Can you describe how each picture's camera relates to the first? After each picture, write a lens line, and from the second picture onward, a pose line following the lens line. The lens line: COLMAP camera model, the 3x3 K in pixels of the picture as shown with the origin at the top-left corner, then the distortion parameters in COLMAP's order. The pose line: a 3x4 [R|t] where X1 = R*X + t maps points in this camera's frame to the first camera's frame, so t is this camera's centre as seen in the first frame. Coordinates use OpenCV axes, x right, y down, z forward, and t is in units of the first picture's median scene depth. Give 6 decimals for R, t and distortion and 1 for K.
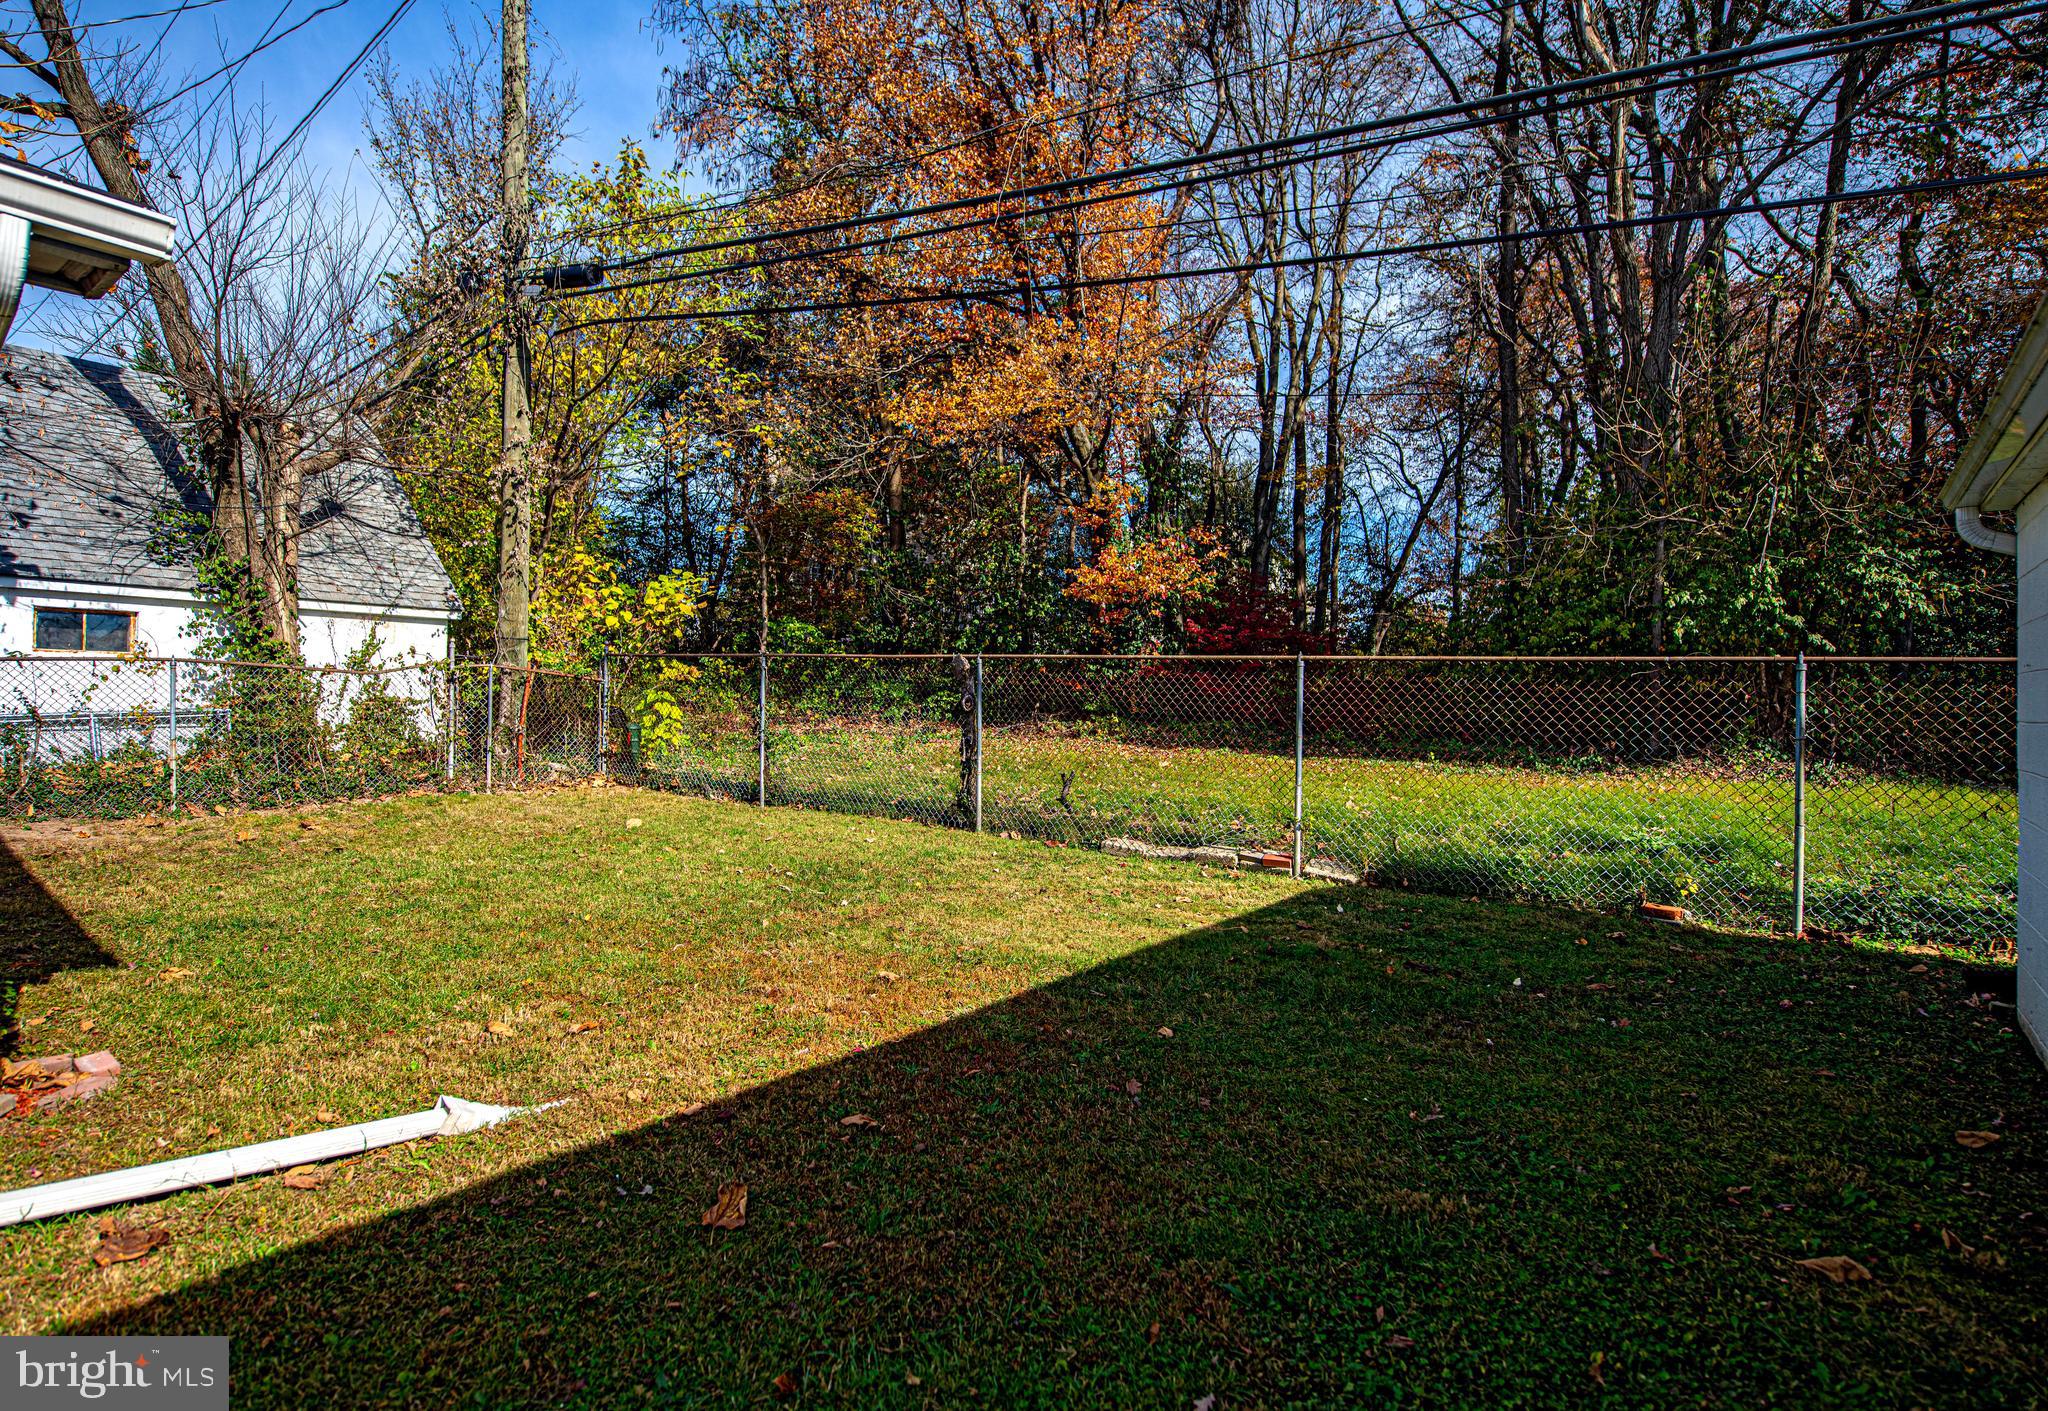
lens RADIAL K [[1140.6, 0, 1026.0], [0, 1140.6, 692.0], [0, 0, 1]] dist [-0.001374, -0.000874]
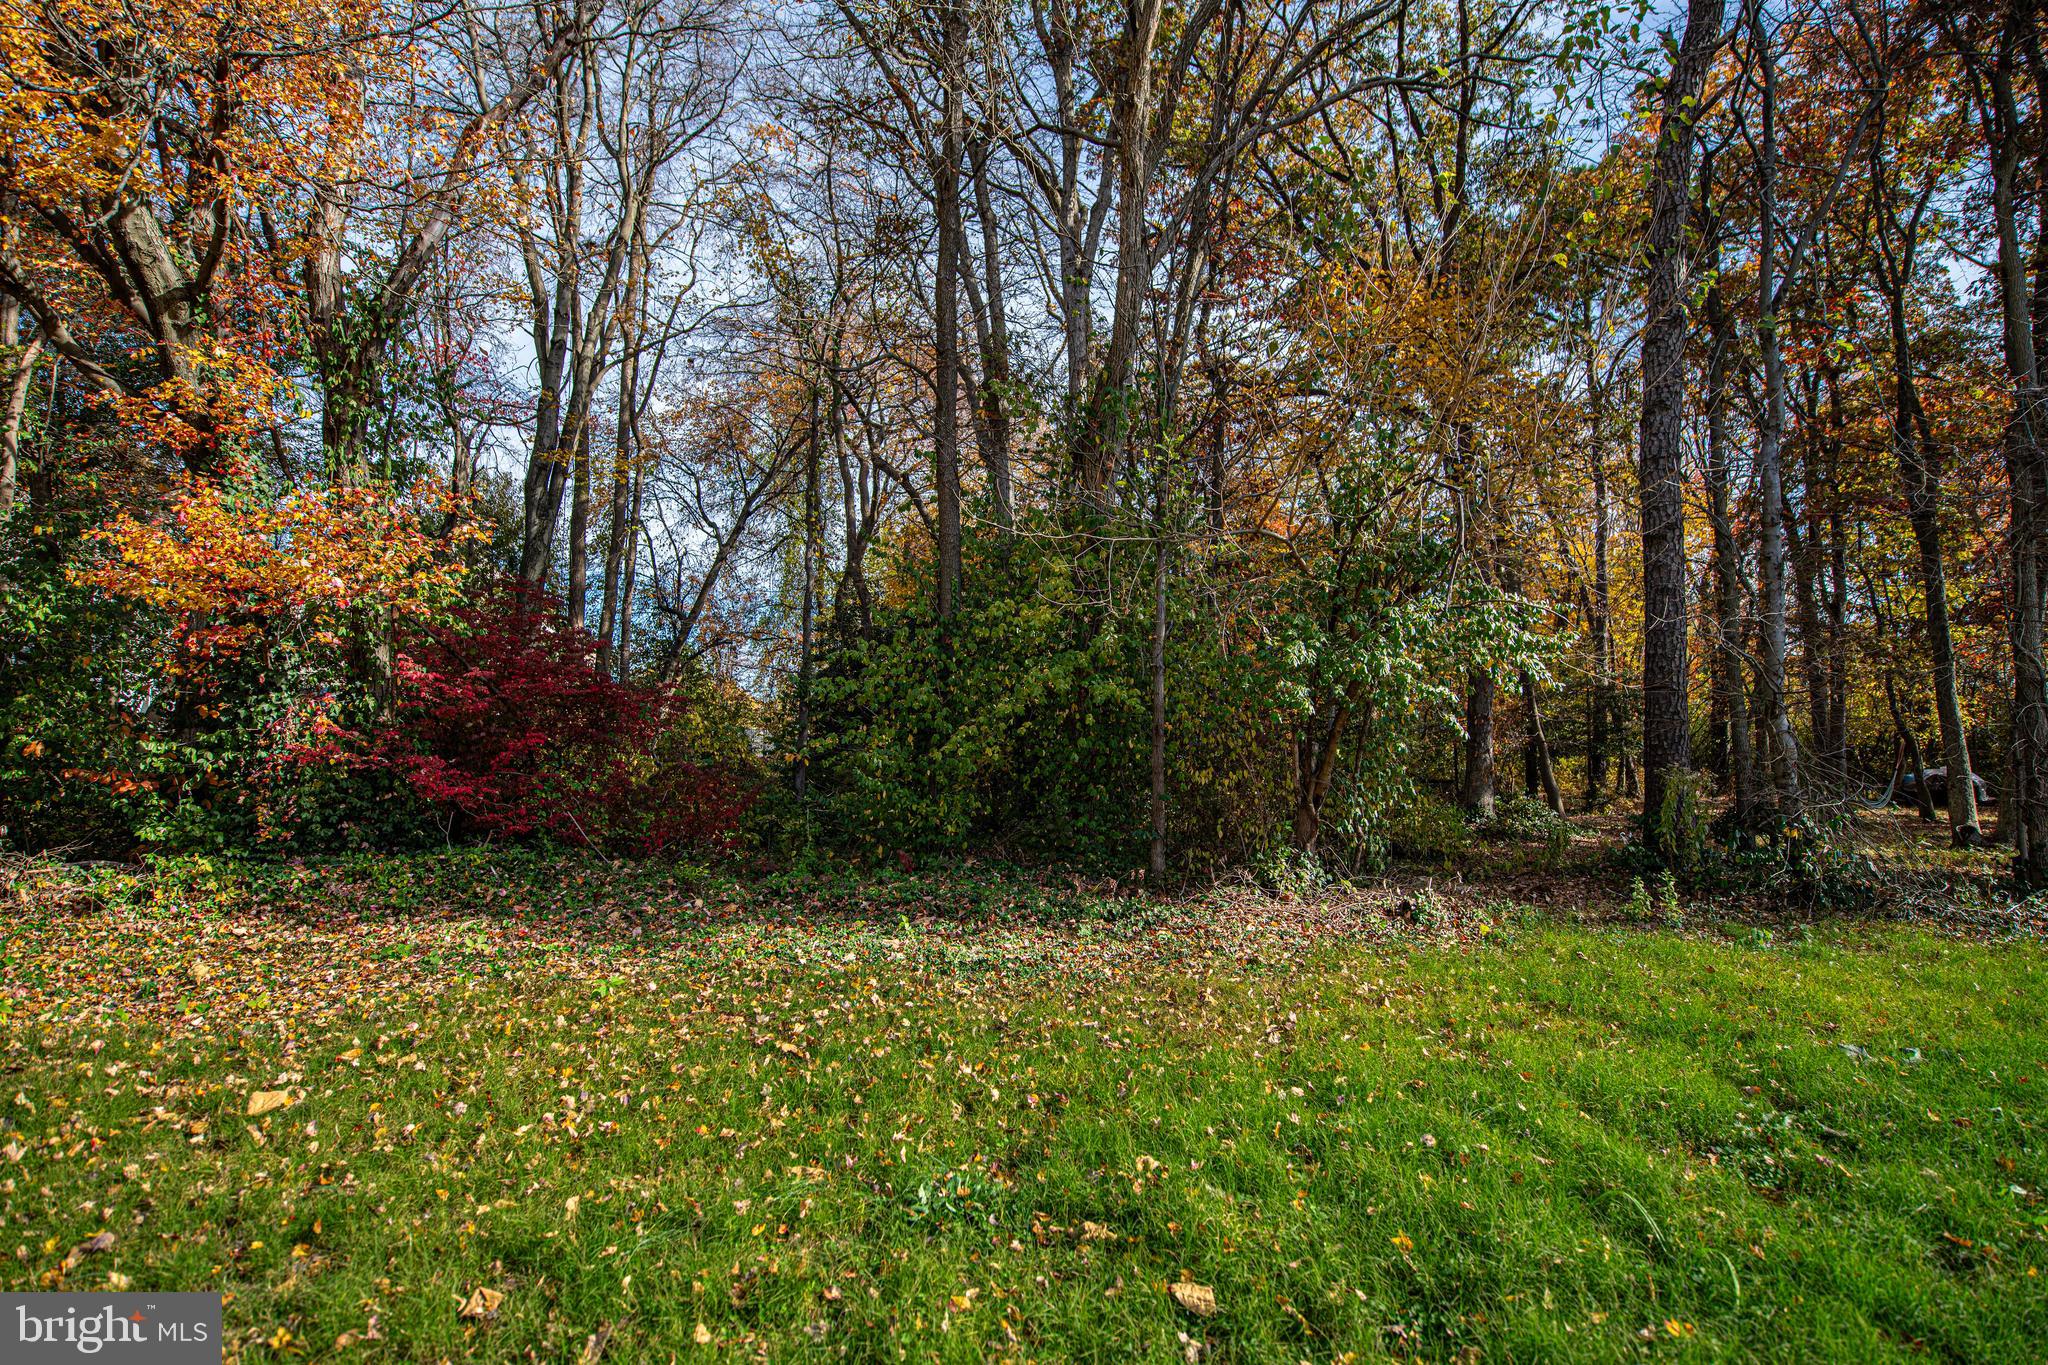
lens RADIAL K [[1044.1, 0, 1024.0], [0, 1044.1, 682.5], [0, 0, 1]] dist [-0.001575, -0.000221]
pose [[0.786742, 0.036107, 0.616225, 0.037845], [-0.001691, 0.998410, -0.056343, -0.012730], [-0.617280, 0.043285, 0.785552, 0.234399]]
